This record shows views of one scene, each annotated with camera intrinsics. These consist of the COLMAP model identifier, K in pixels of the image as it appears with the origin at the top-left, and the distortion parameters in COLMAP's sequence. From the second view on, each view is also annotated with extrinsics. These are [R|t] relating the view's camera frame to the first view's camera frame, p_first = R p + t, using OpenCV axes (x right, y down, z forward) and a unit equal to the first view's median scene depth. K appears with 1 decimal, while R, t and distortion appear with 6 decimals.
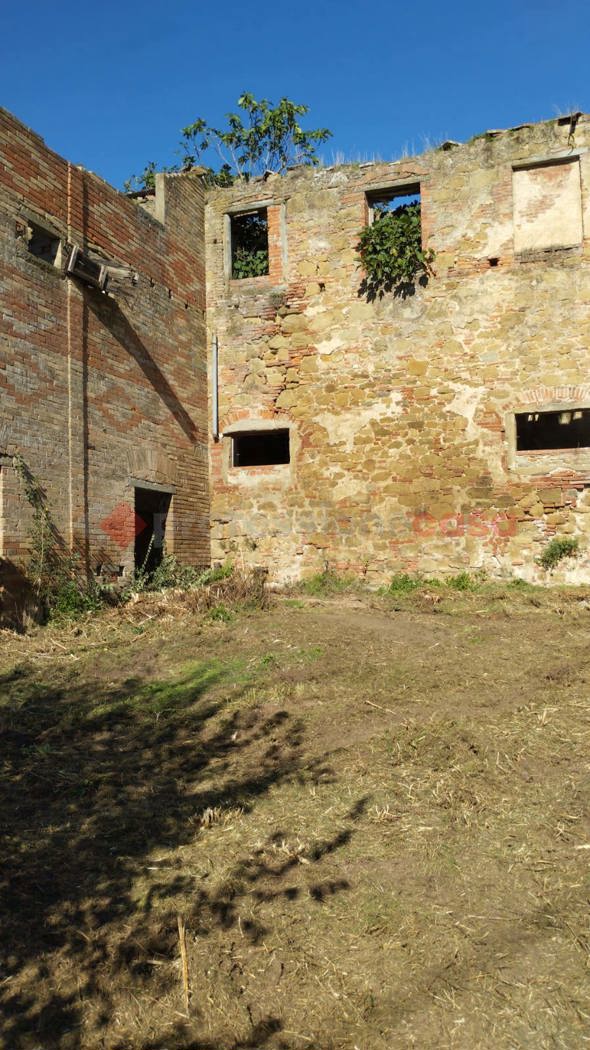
lens RADIAL K [[906.5, 0, 295.0], [0, 906.5, 525.0], [0, 0, 1]] dist [0.053470, 0.000265]
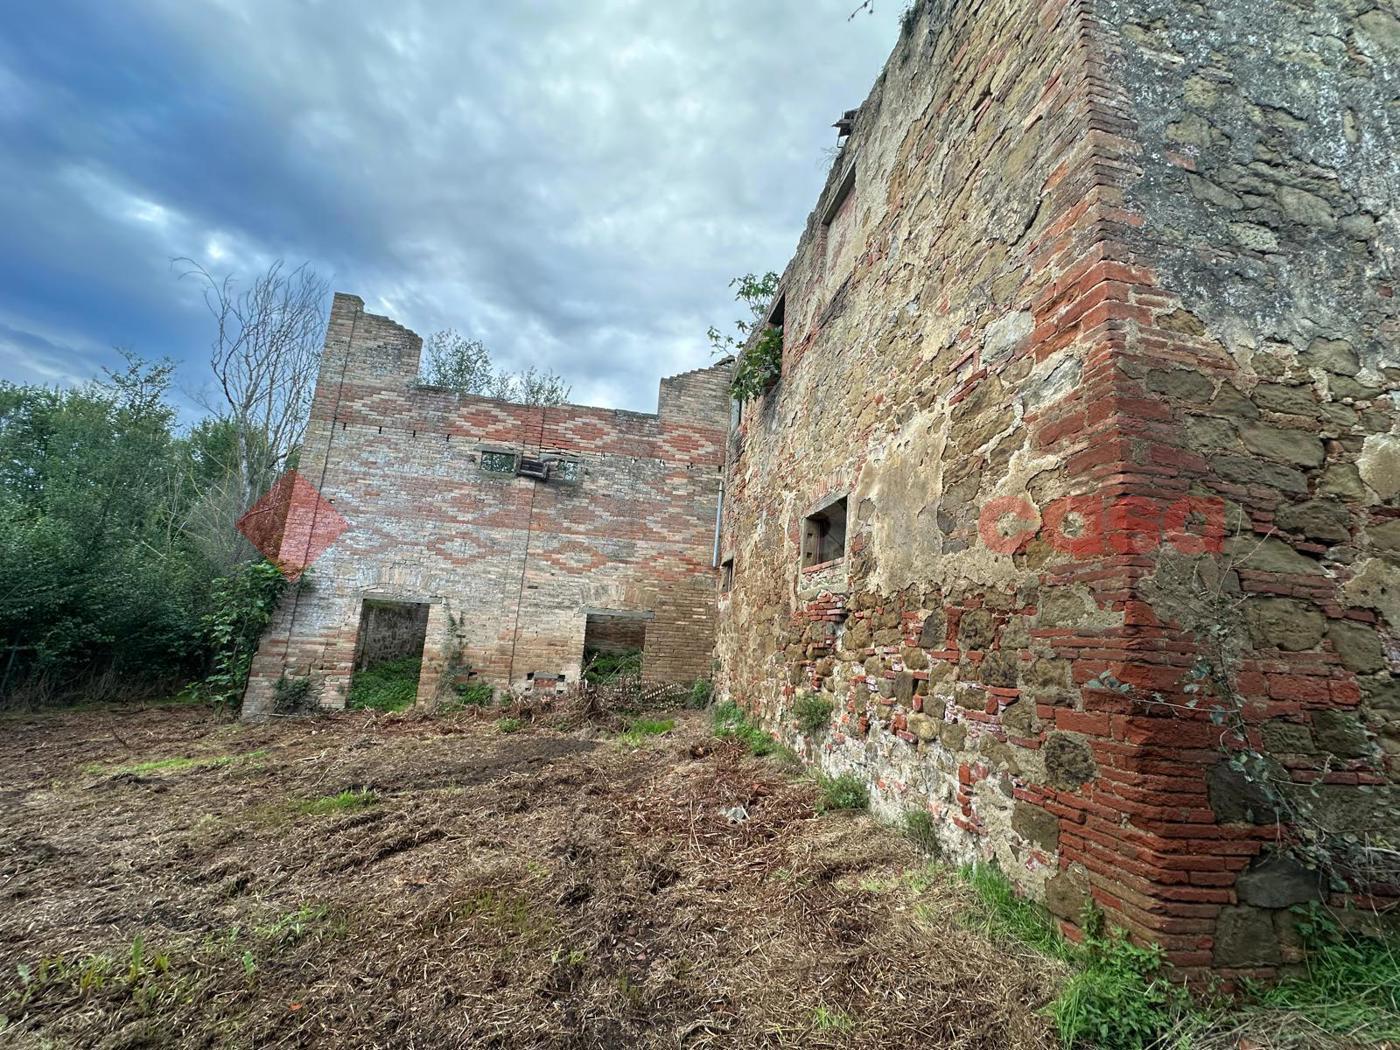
lens RADIAL K [[557.7, 0, 700.0], [0, 557.7, 525.0], [0, 0, 1]] dist [0.000074, 0.000221]
pose [[0.481183, -0.129612, -0.866986, 0.619055], [-0.018690, 0.987267, -0.157967, -0.044261], [0.876421, 0.092215, 0.472633, 0.737017]]
